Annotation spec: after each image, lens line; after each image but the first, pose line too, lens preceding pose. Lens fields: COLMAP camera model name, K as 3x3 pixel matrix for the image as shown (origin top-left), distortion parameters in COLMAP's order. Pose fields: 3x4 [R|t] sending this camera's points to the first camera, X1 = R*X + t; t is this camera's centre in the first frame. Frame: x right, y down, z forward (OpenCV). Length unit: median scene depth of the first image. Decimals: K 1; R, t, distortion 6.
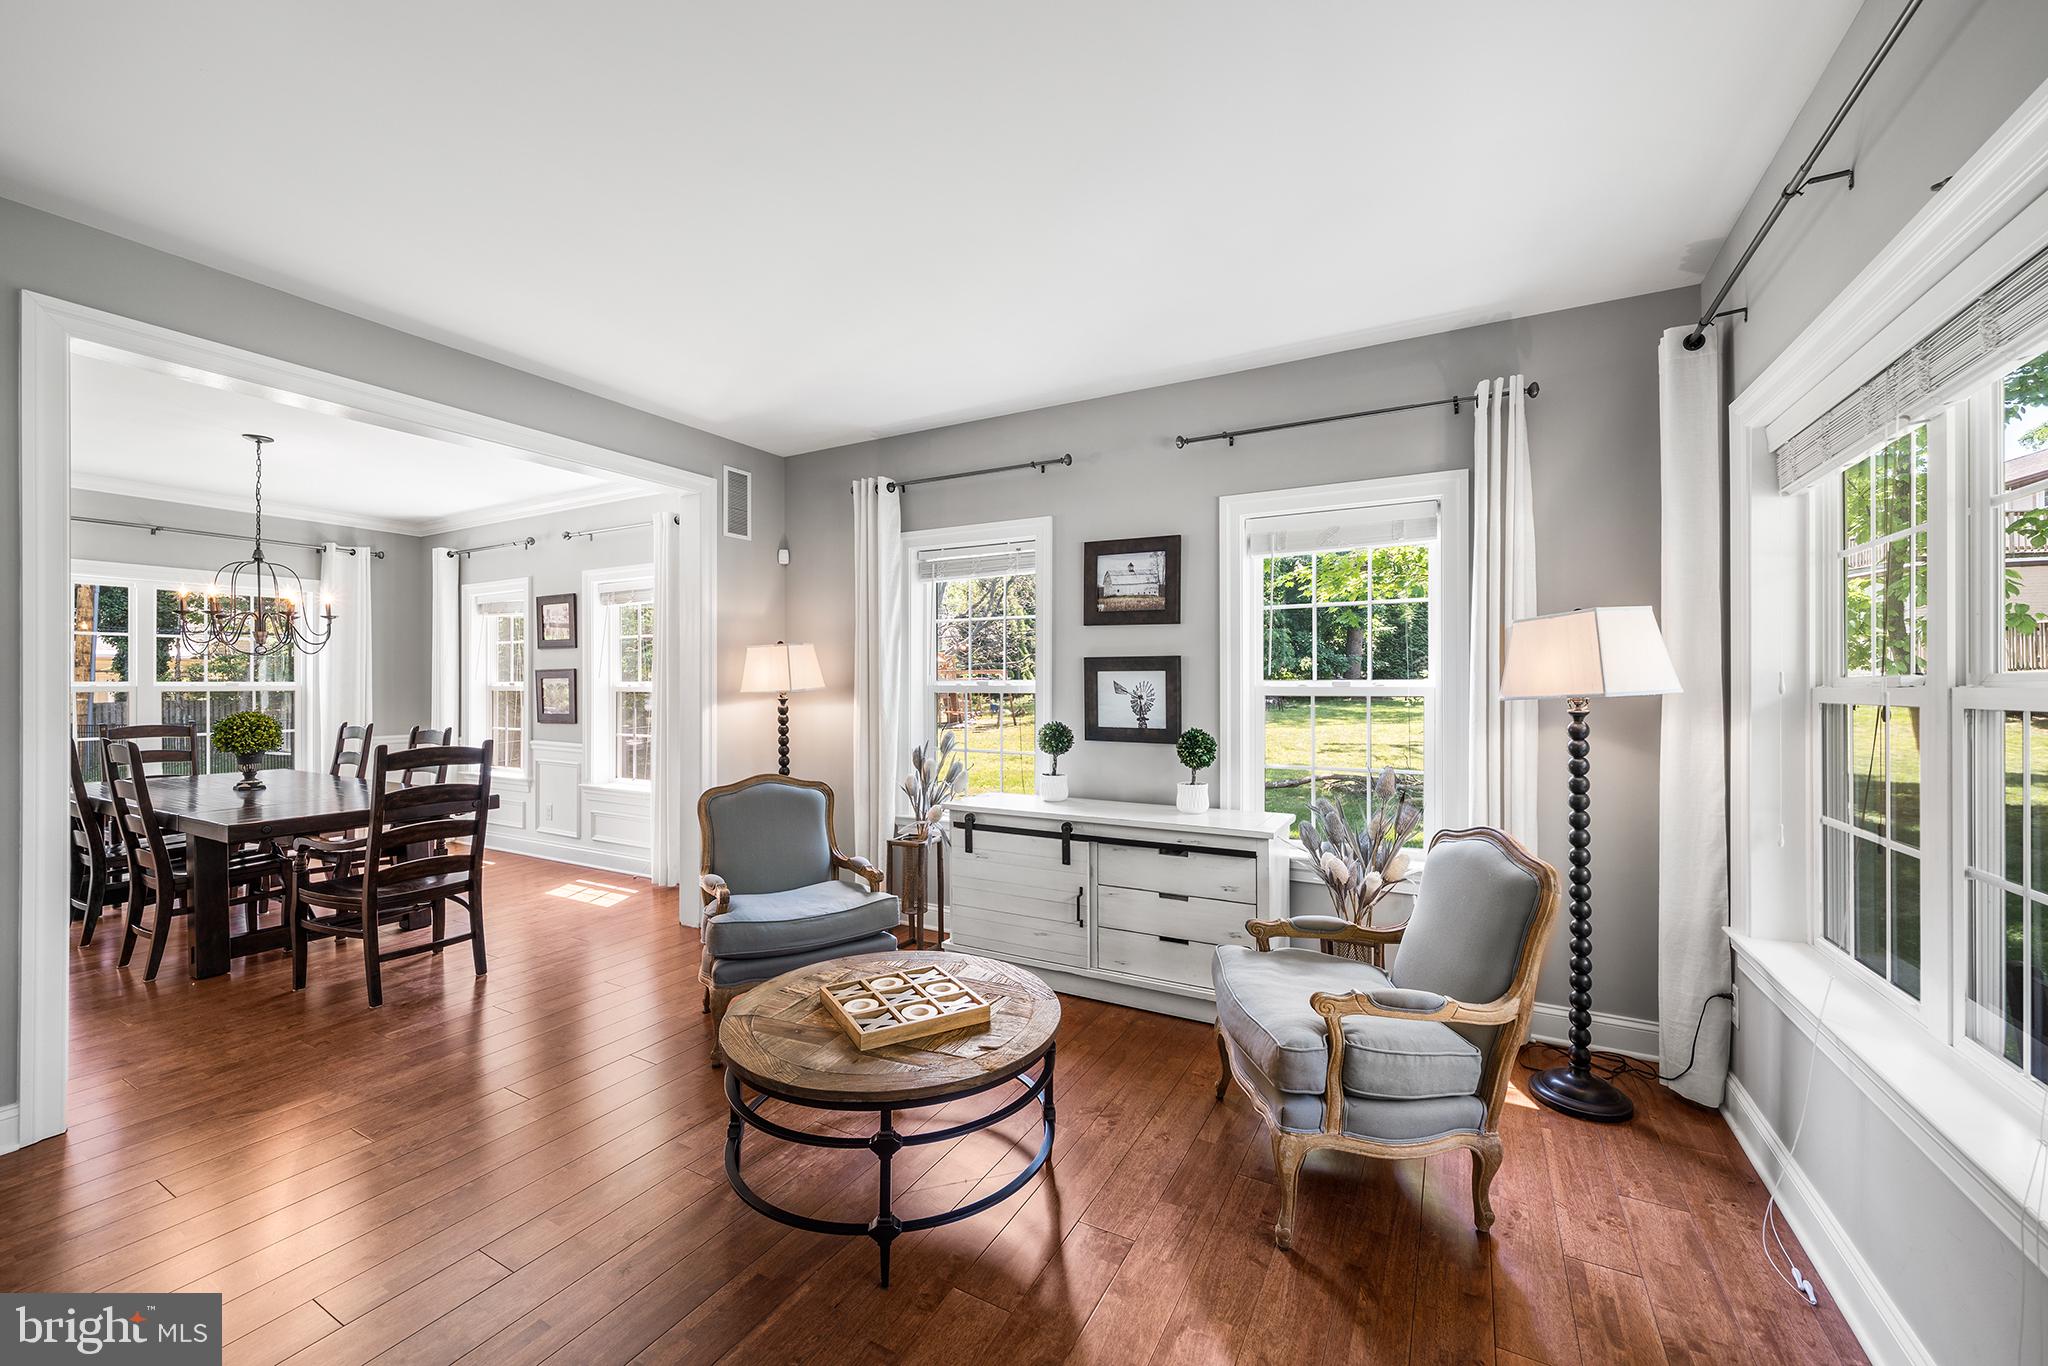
lens RADIAL K [[759.8, 0, 1014.6], [0, 759.8, 681.7], [0, 0, 1]] dist [-0.000892, -0.000431]
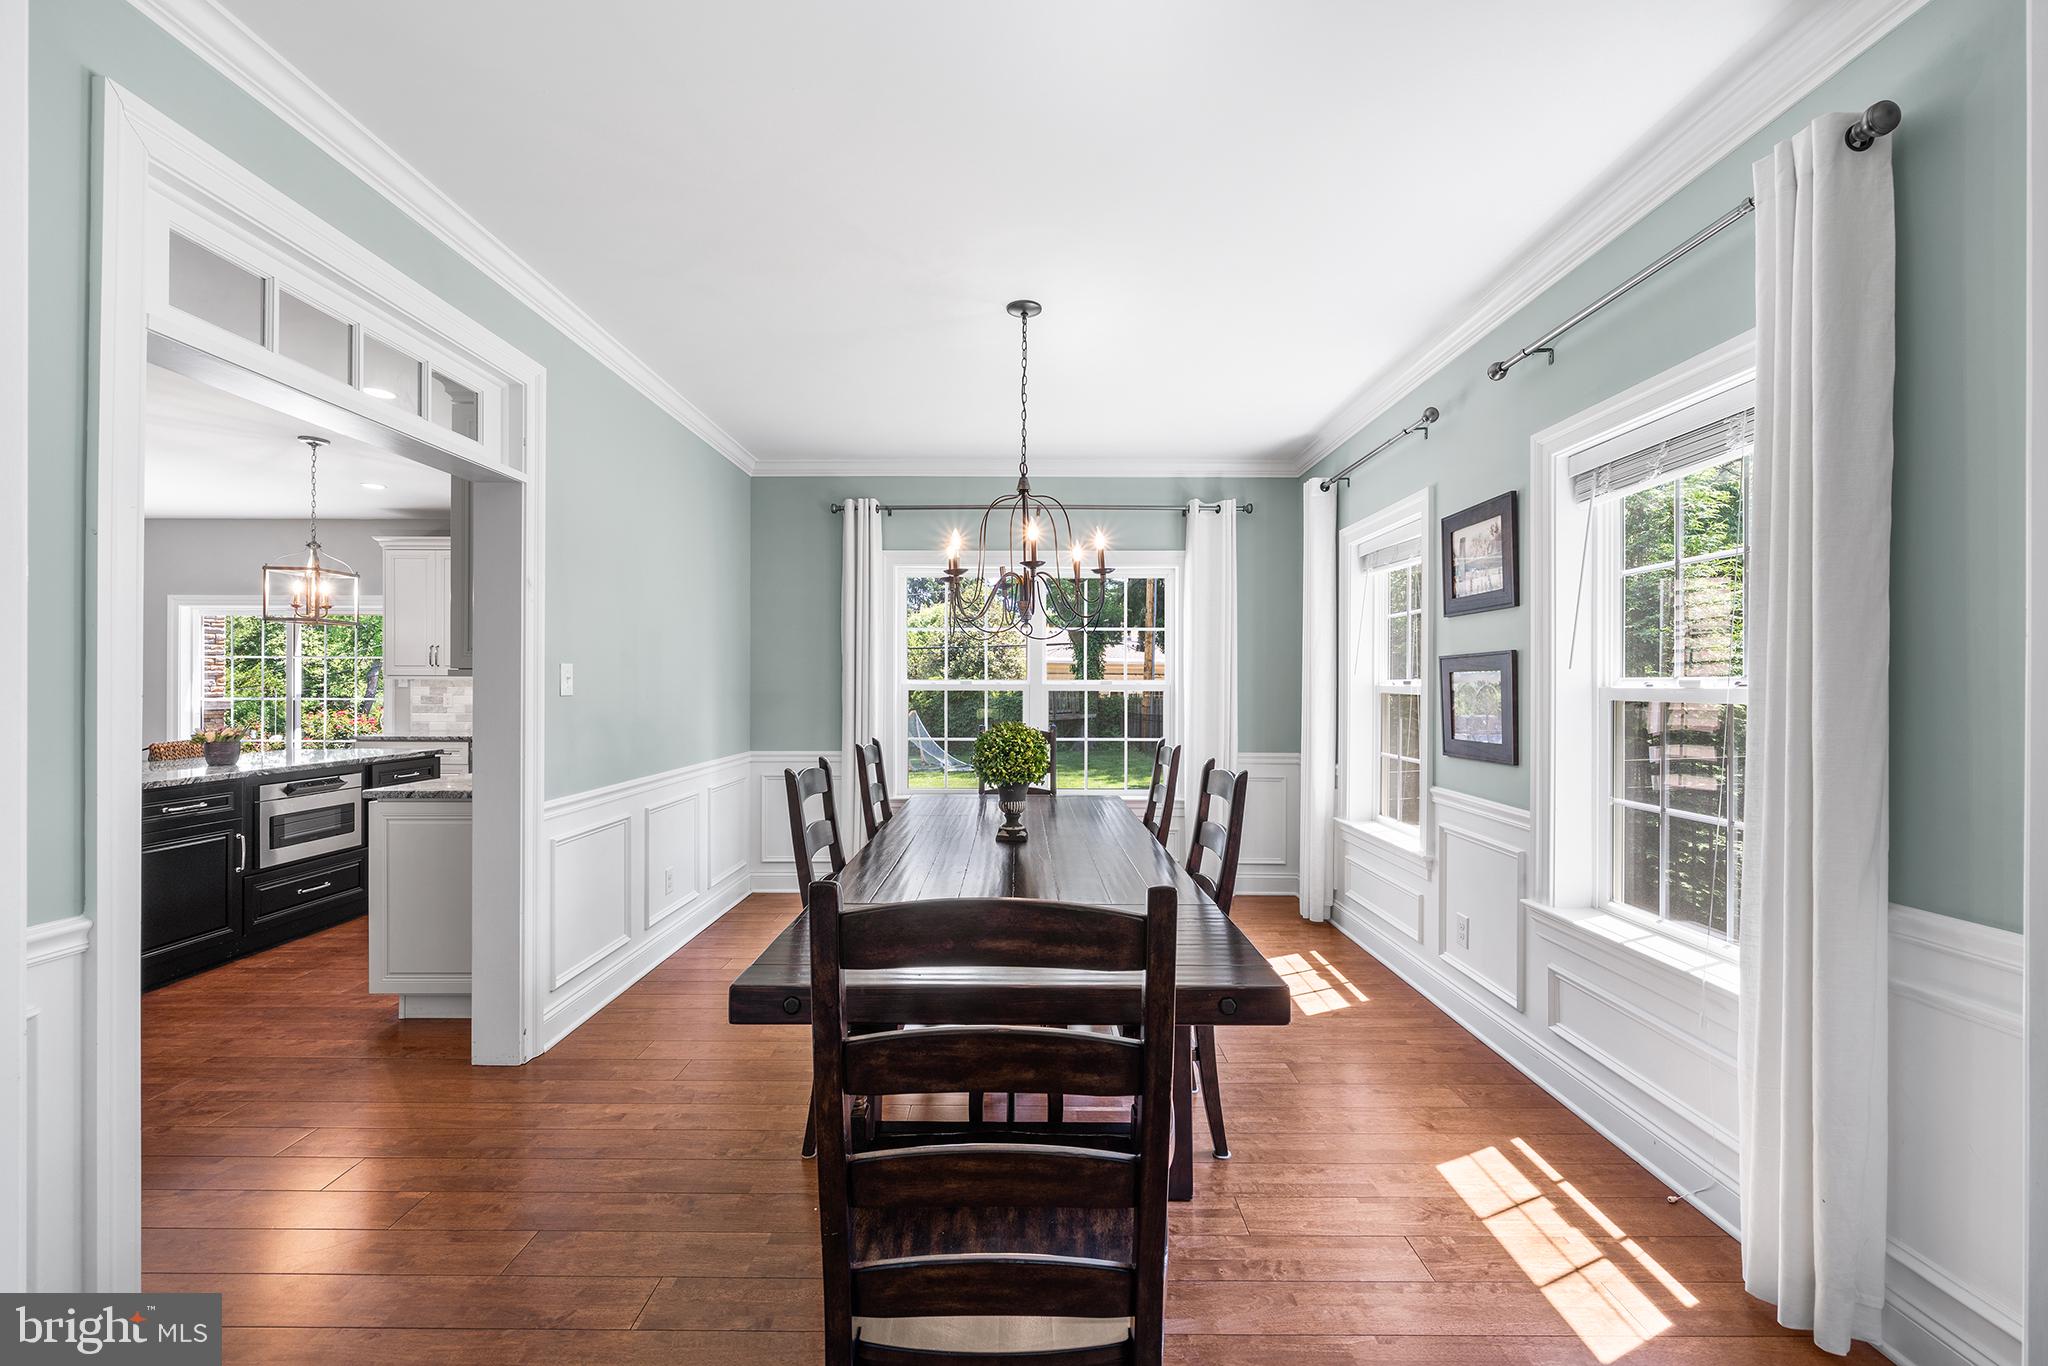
lens RADIAL K [[808.3, 0, 1016.6], [0, 808.3, 682.1], [0, 0, 1]] dist [0.000571, 0.000102]
pose [[0.467586, -0.000716, -0.883947, -0.271092], [-0.000710, 0.999999, -0.001186, 0.003485], [0.883947, 0.001183, 0.467585, 0.476860]]
